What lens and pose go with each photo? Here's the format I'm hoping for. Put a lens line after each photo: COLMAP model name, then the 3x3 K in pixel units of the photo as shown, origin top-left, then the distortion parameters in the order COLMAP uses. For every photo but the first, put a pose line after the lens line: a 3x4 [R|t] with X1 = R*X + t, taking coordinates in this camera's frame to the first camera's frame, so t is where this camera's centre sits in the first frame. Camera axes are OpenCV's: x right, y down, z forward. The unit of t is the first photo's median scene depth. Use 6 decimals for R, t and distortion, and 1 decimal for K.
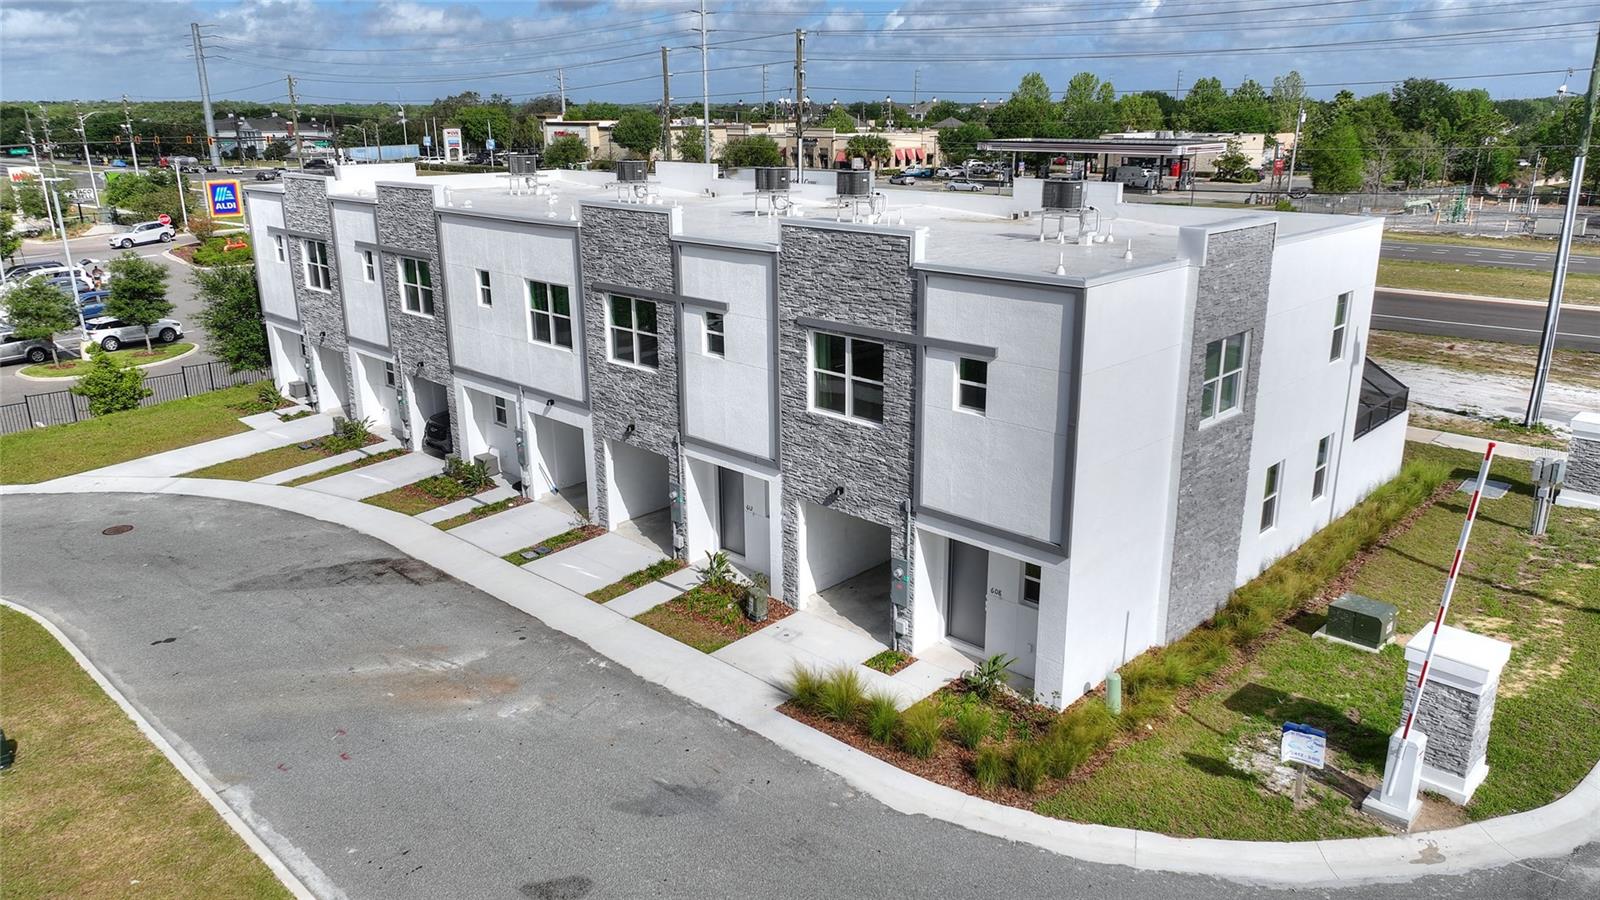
lens RADIAL K [[1131.2, 0, 800.0], [0, 1131.2, 450.0], [0, 0, 1]] dist [0.004182, 0.007299]
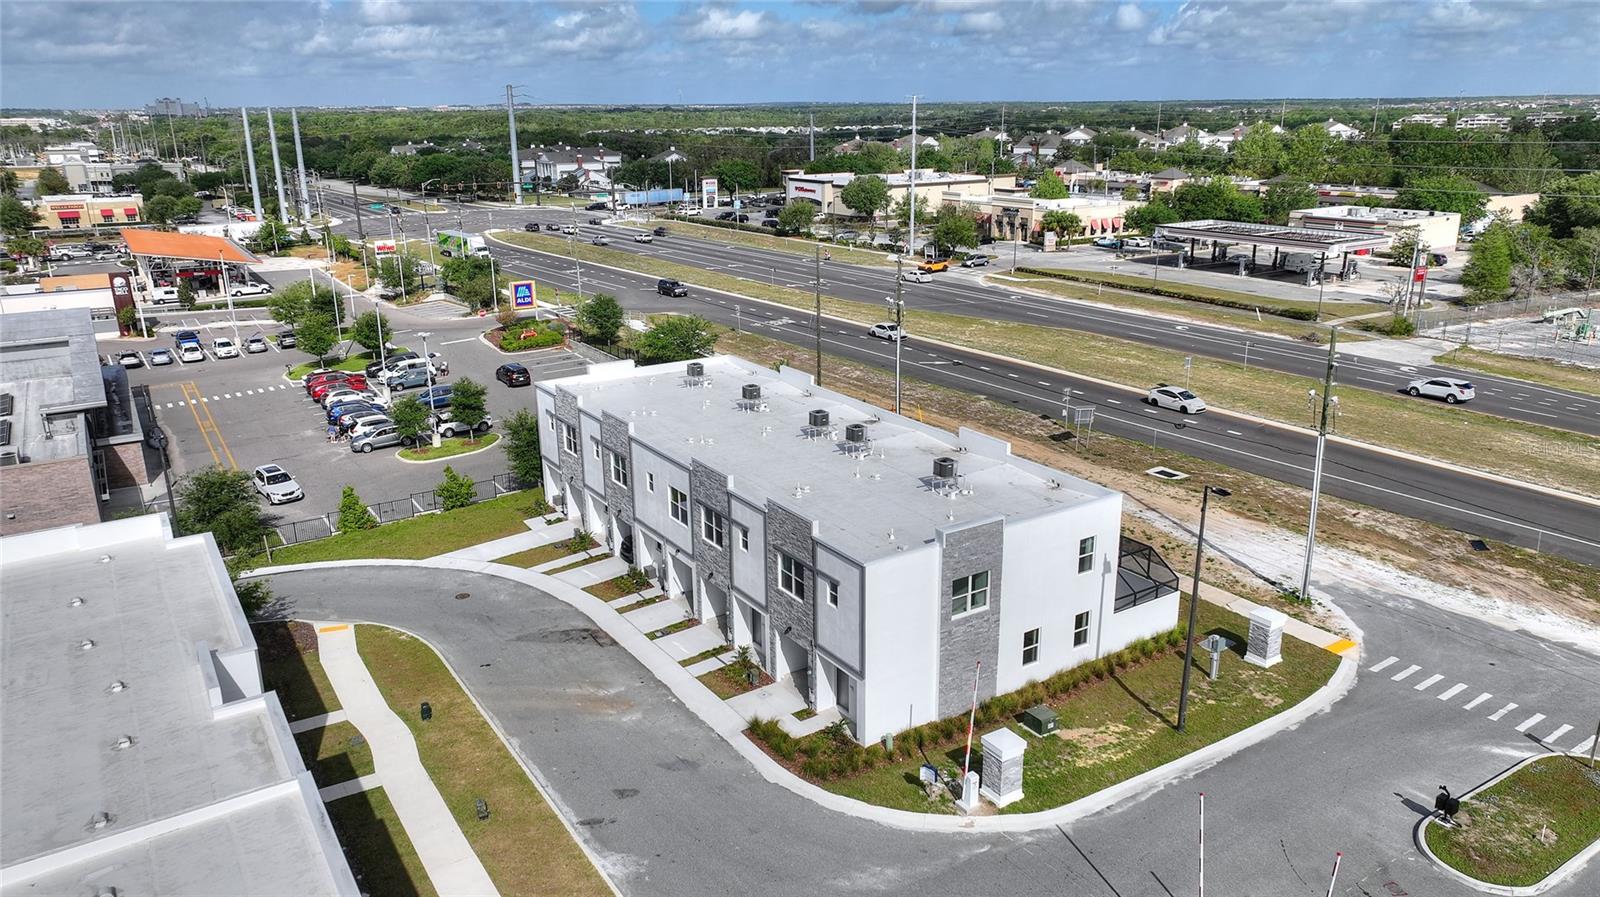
lens RADIAL K [[1131.2, 0, 800.0], [0, 1131.2, 448.5], [0, 0, 1]] dist [0.004182, 0.007299]
pose [[0.974387, 0.061561, -0.216287, 0.409023], [-0.060838, 0.998097, 0.010008, -0.267466], [0.216492, 0.003406, 0.976279, -0.862763]]
